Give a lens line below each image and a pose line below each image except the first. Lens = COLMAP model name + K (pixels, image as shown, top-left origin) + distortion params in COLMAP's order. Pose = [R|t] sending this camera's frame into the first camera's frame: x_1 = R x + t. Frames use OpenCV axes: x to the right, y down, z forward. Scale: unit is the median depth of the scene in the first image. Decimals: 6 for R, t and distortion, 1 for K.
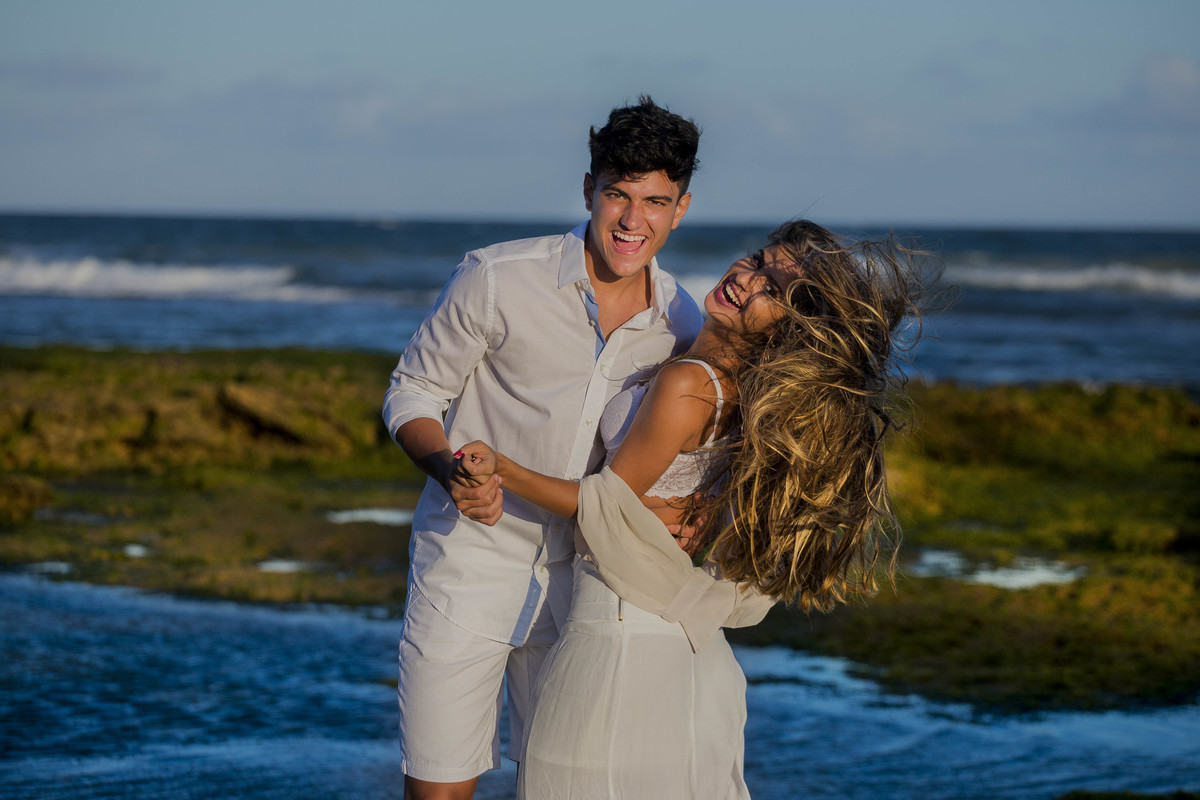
lens RADIAL K [[4368.3, 0, 600.0], [0, 4368.3, 400.0], [0, 0, 1]] dist [0.147232, 1.484278]
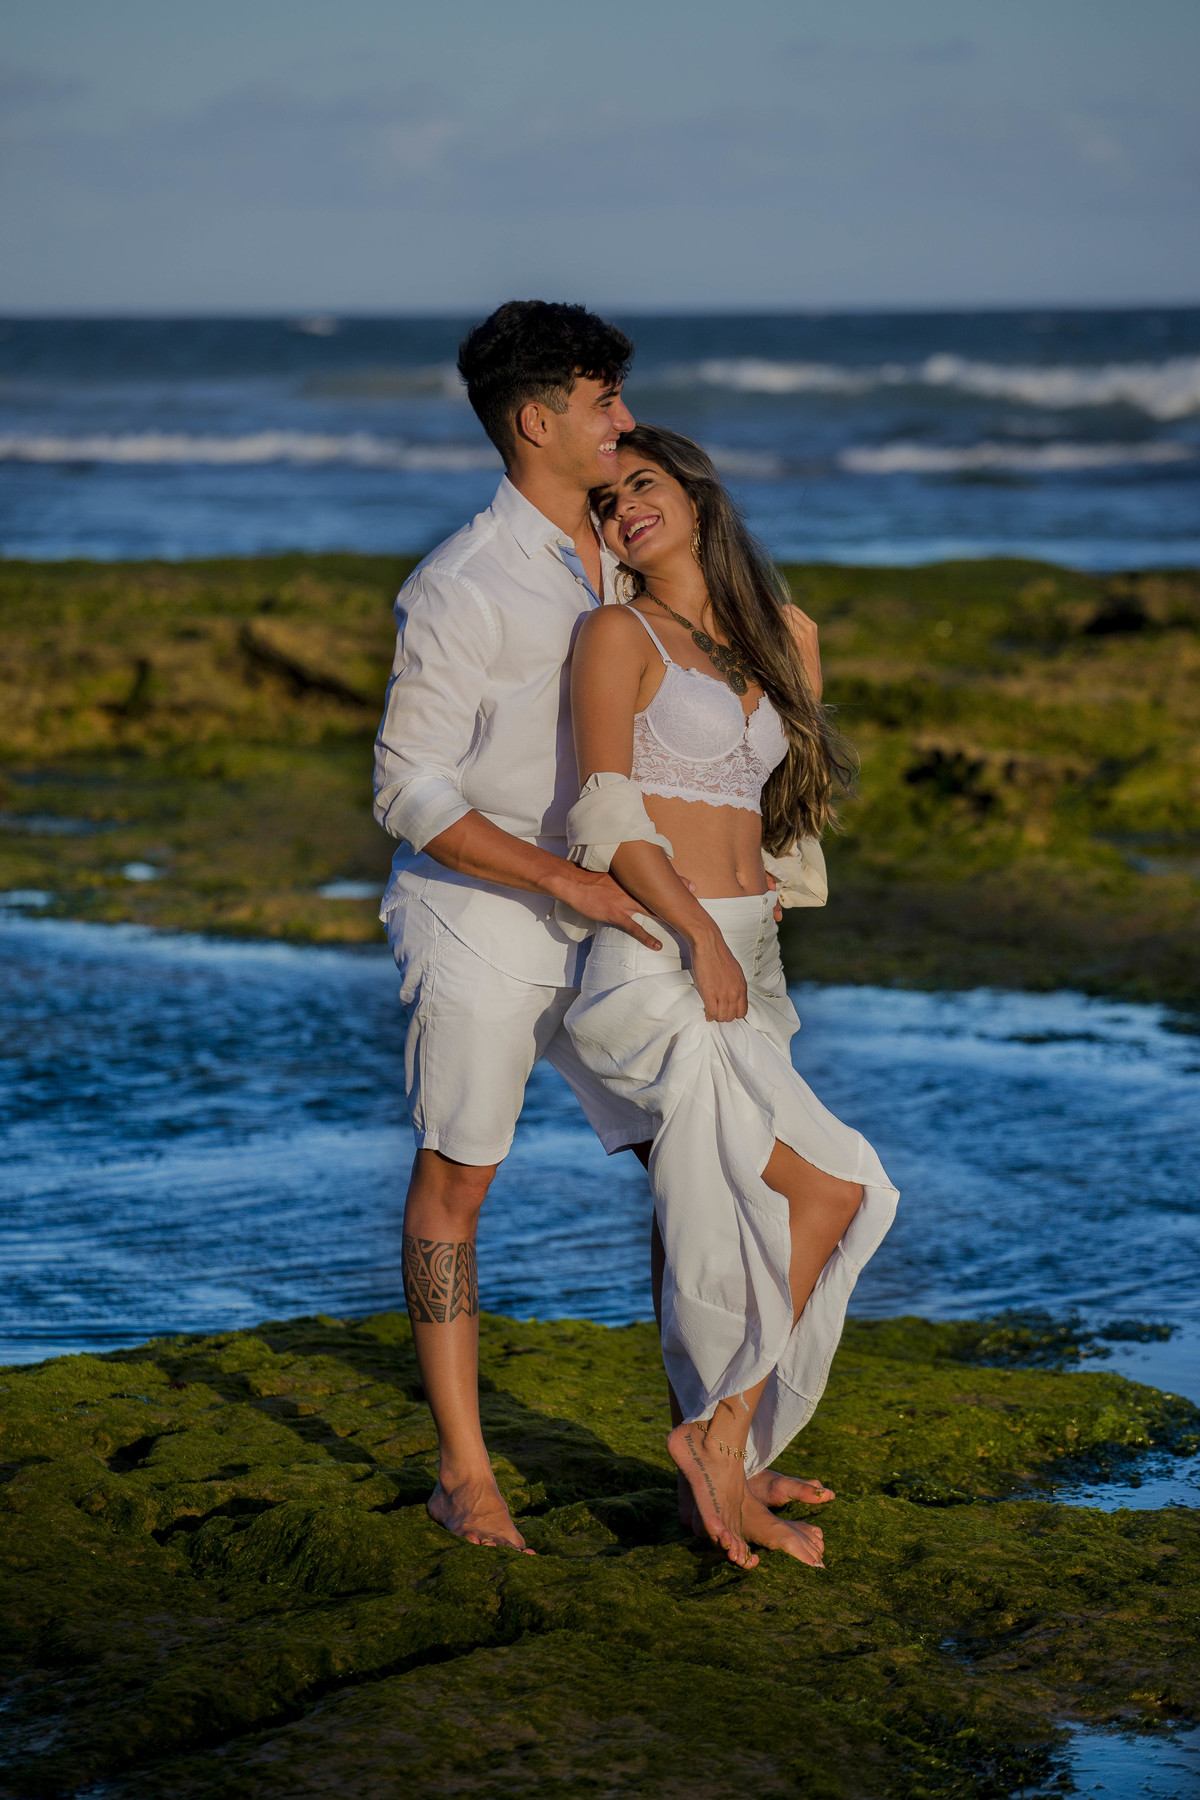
lens RADIAL K [[7453.3, 0, 600.0], [0, 7453.3, 900.0], [0, 0, 1]] dist [0.320129, 1.958830]
pose [[0.999325, -0.019995, -0.030806, 0.002050], [0.021245, 0.998942, 0.040779, -0.006865], [0.029958, -0.041406, 0.998693, -0.155400]]
